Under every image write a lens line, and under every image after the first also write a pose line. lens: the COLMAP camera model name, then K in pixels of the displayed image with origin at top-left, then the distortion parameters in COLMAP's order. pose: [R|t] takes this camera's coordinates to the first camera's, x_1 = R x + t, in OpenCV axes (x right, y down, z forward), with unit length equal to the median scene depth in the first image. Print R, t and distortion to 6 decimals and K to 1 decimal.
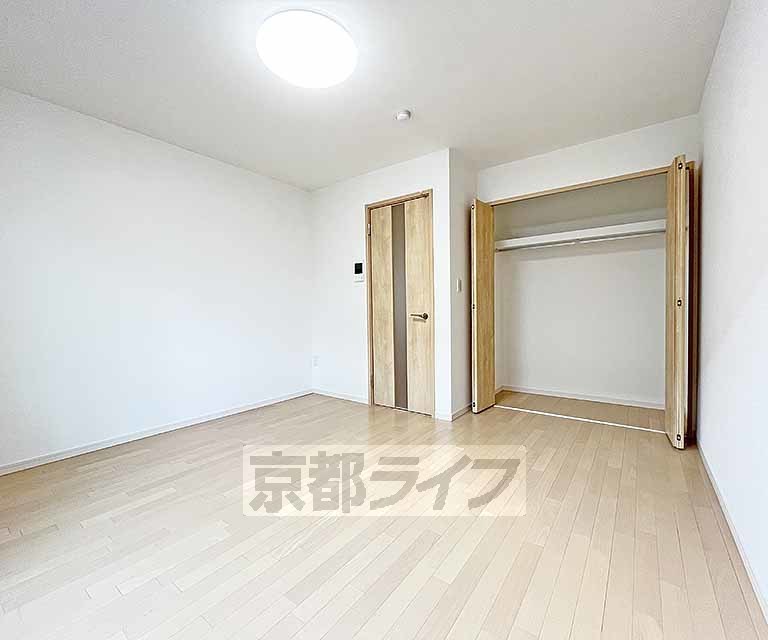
lens RADIAL K [[343.4, 0, 384.0], [0, 343.4, 320.0], [0, 0, 1]] dist [-0.000580, -0.000115]
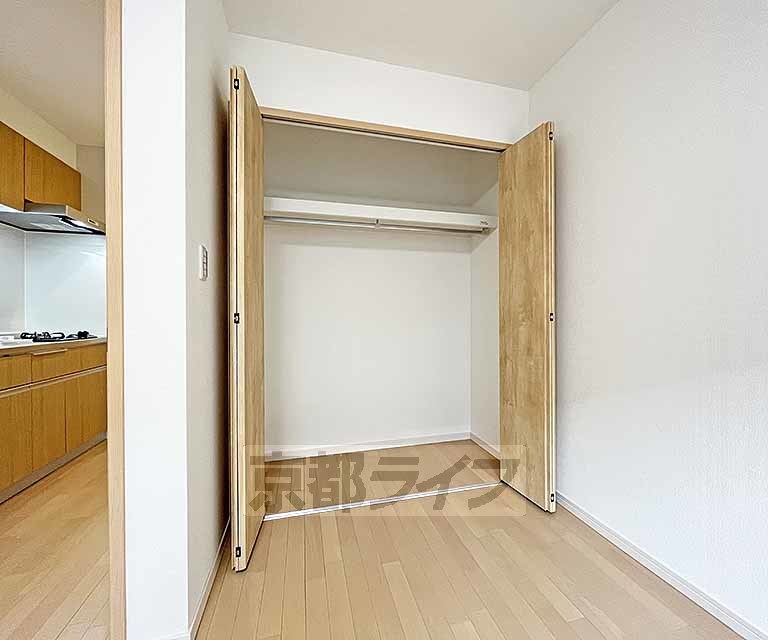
lens RADIAL K [[343.8, 0, 359.3], [0, 343.8, 316.5], [0, 0, 1]] dist [-0.003535, -0.000795]
pose [[0.610923, 0.012769, 0.791587, 0.018986], [0.017802, 0.999396, -0.029859, -0.025984], [-0.791490, 0.032333, 0.610326, 0.649510]]
